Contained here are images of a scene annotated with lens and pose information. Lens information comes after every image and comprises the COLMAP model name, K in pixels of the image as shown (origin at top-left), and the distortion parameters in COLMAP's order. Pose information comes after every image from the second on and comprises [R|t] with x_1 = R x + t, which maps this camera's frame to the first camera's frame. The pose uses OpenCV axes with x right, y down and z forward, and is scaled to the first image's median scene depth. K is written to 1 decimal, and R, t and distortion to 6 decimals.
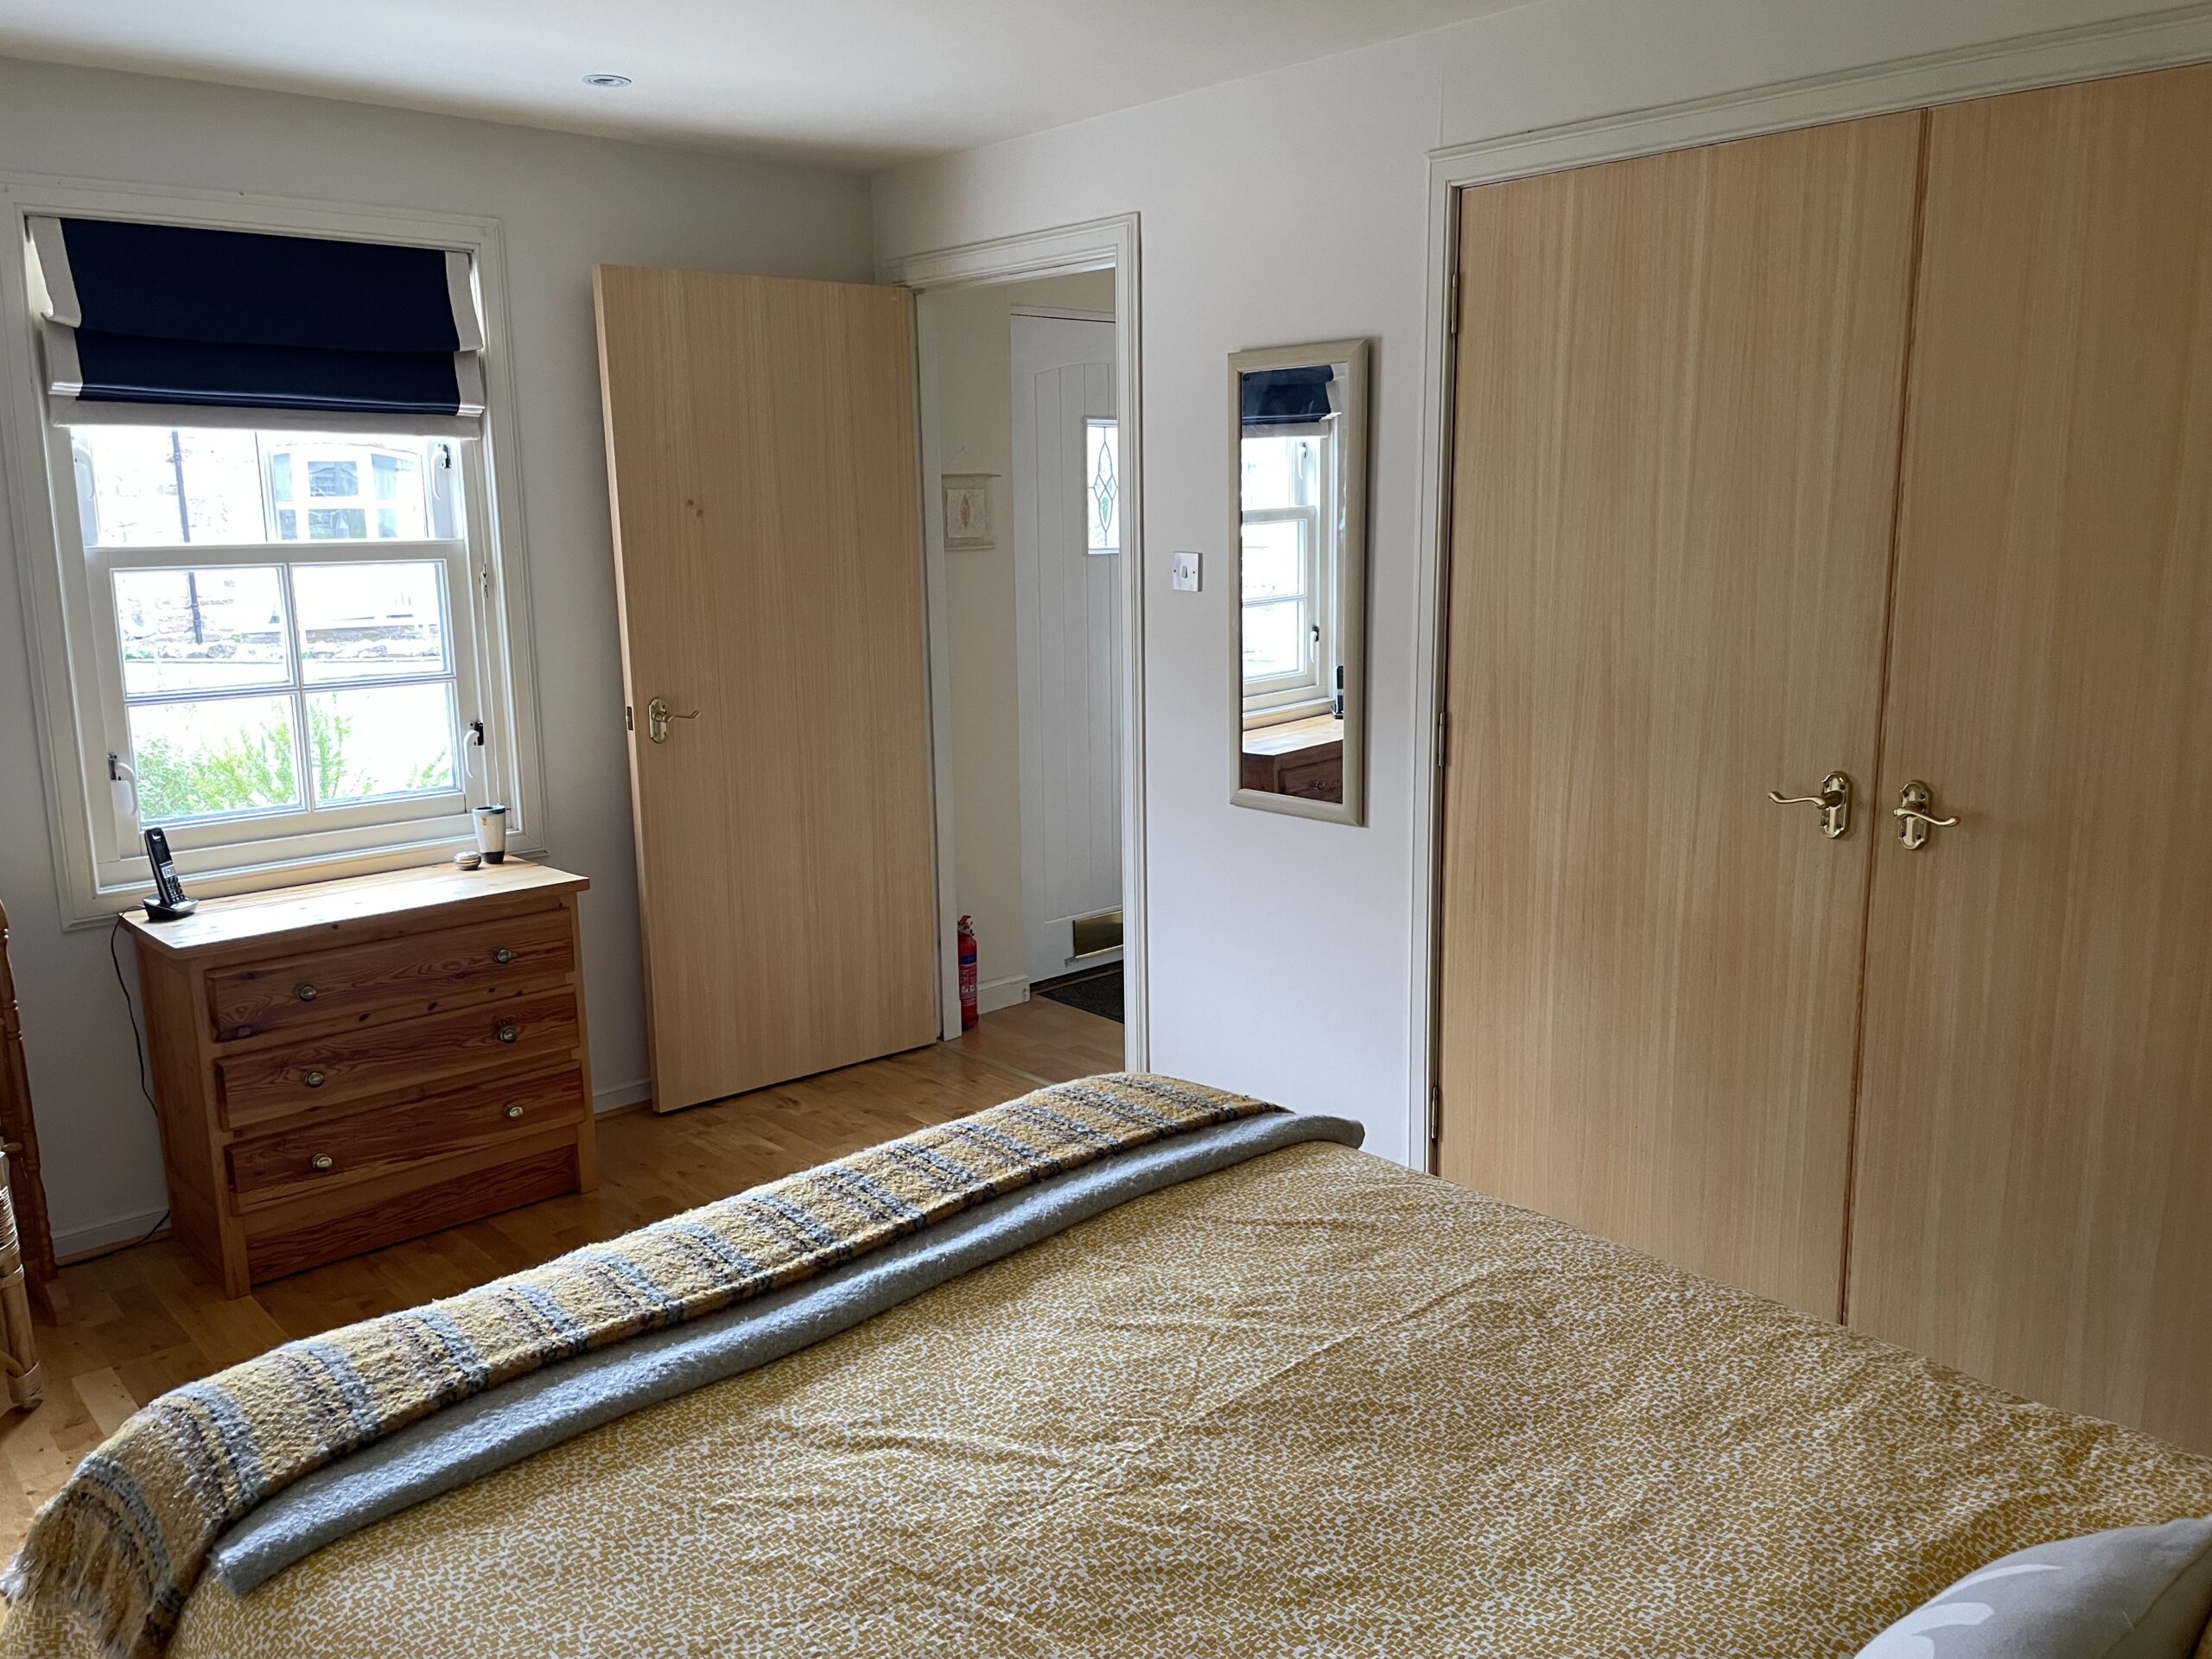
lens RADIAL K [[1672.1, 0, 1104.7], [0, 1672.1, 801.5], [0, 0, 1]] dist [0.093731, -0.123697]
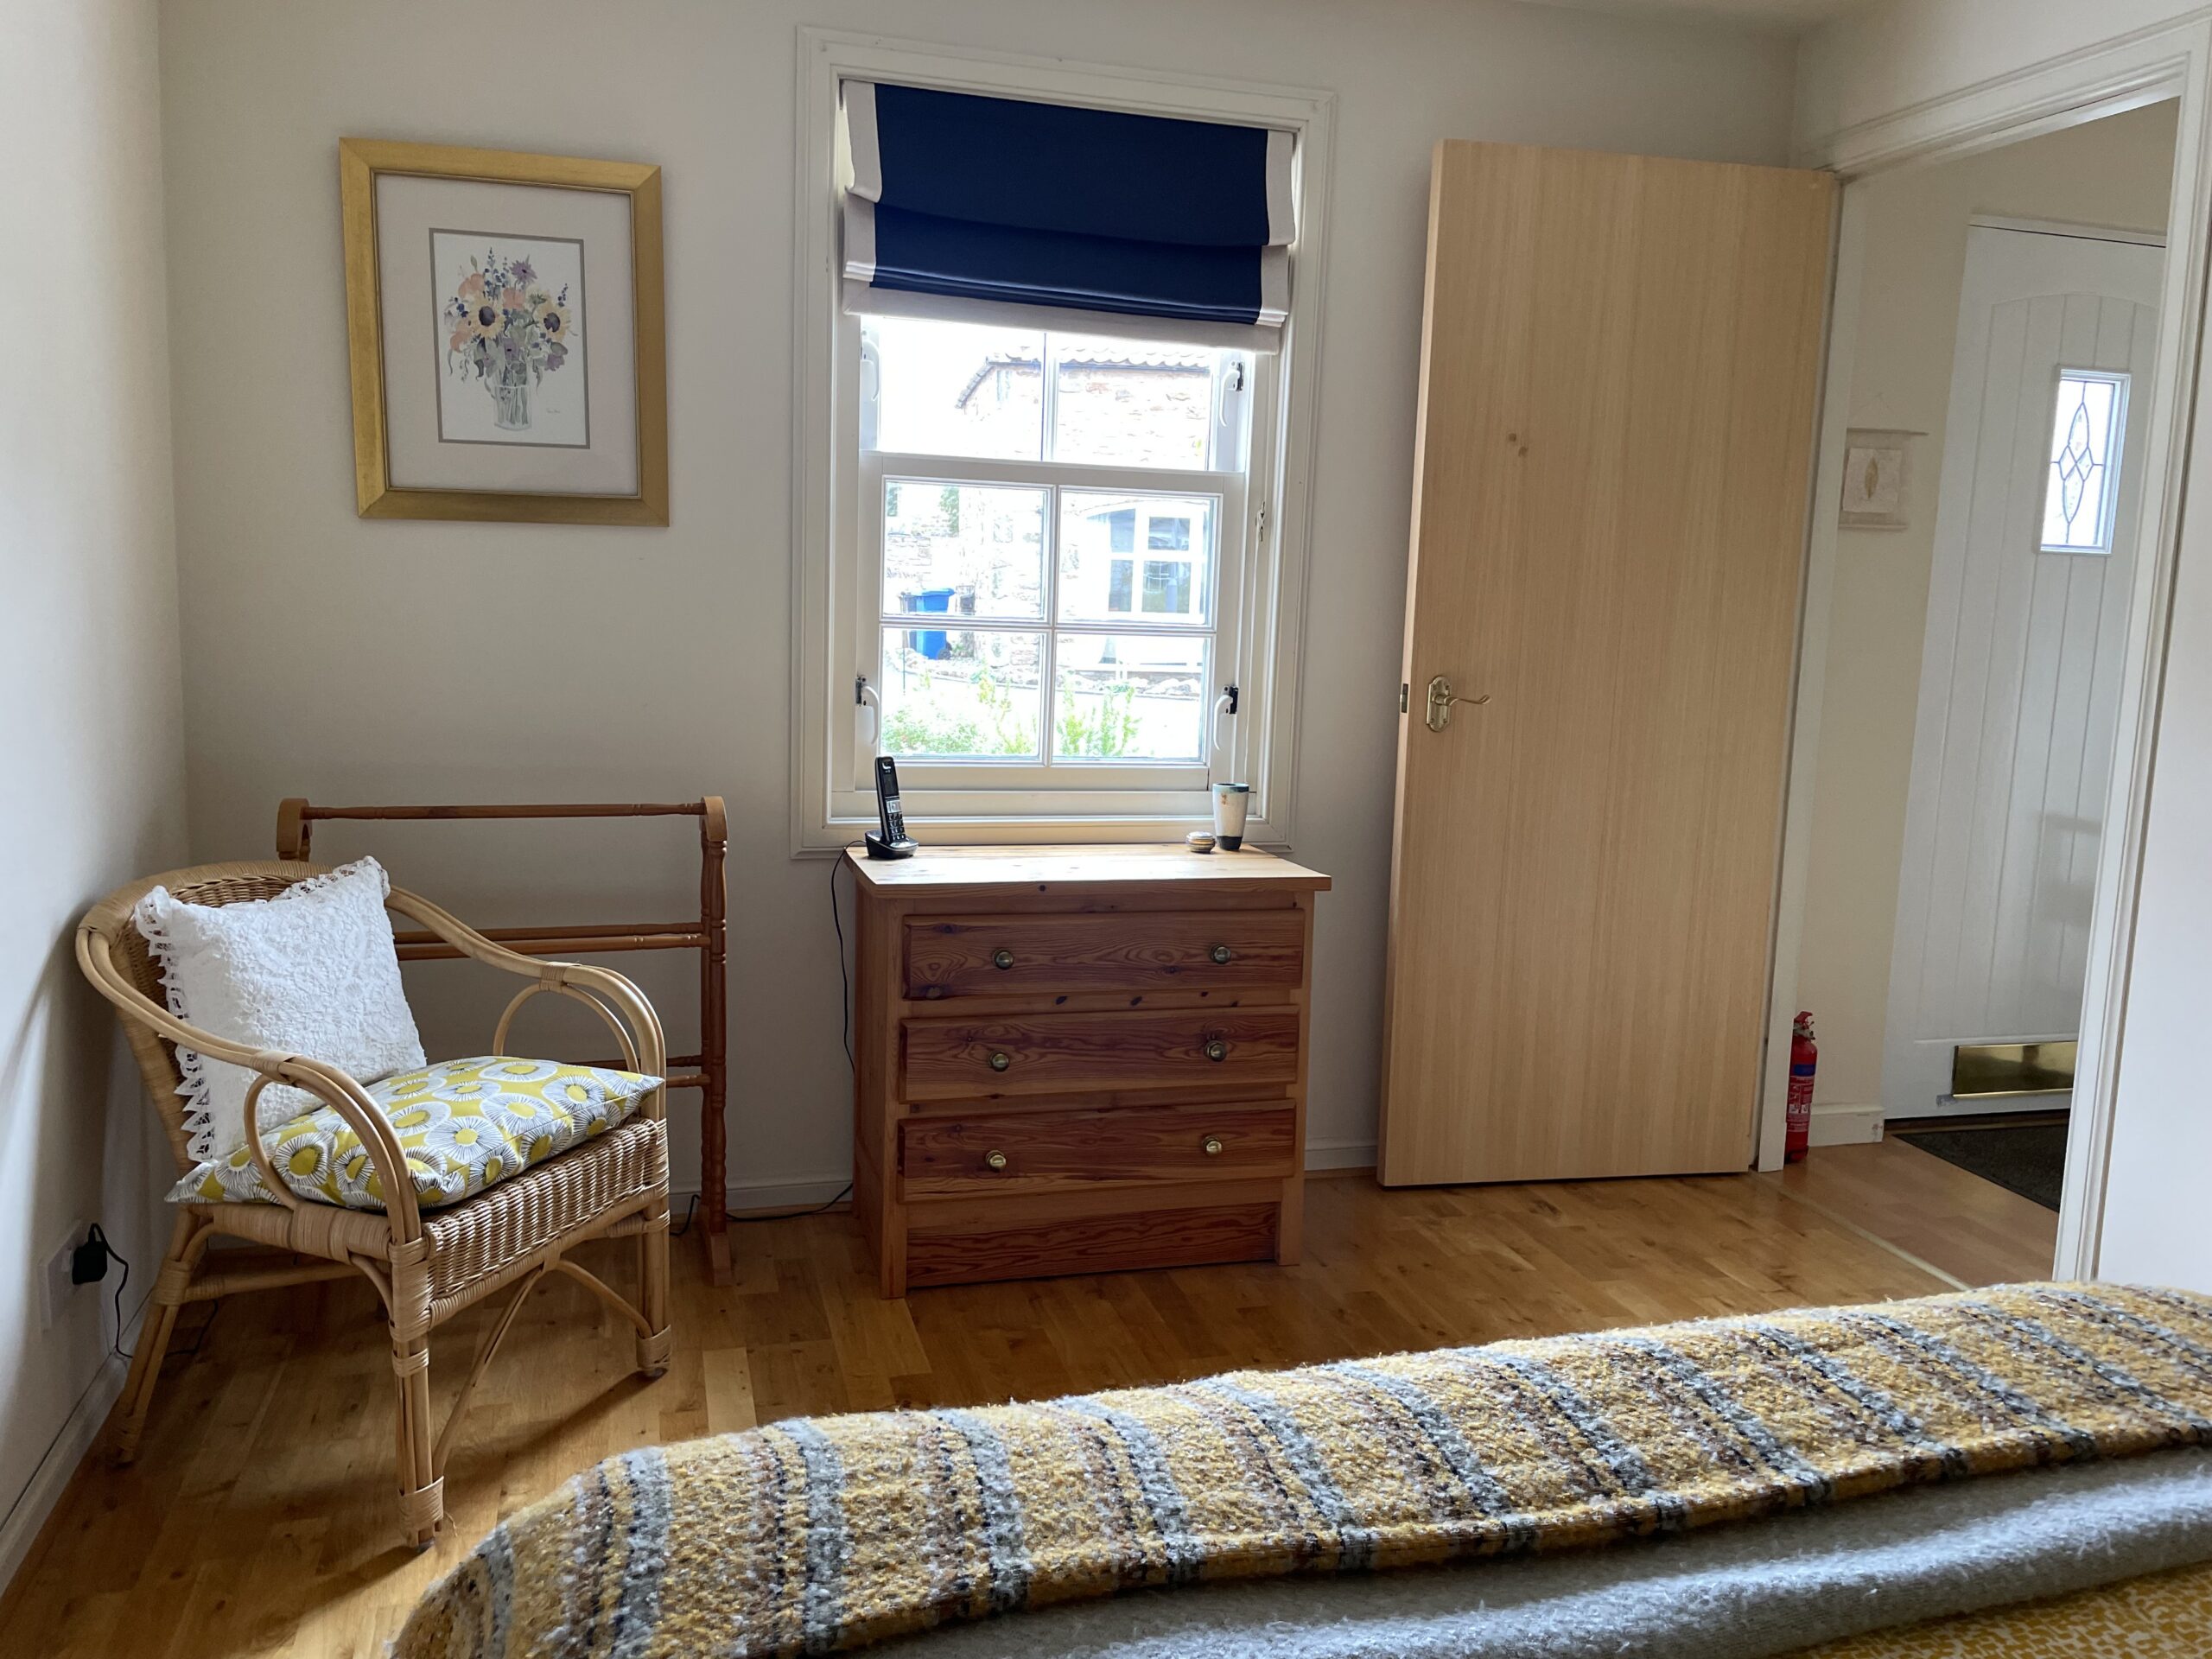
lens RADIAL K [[1672.1, 0, 1104.7], [0, 1672.1, 801.5], [0, 0, 1]] dist [0.093731, -0.123697]
pose [[0.893819, 0.102911, -0.436459, -0.061405], [-0.125105, 0.991892, -0.022326, 0.044804], [0.430623, 0.074559, 0.899447, 0.248068]]
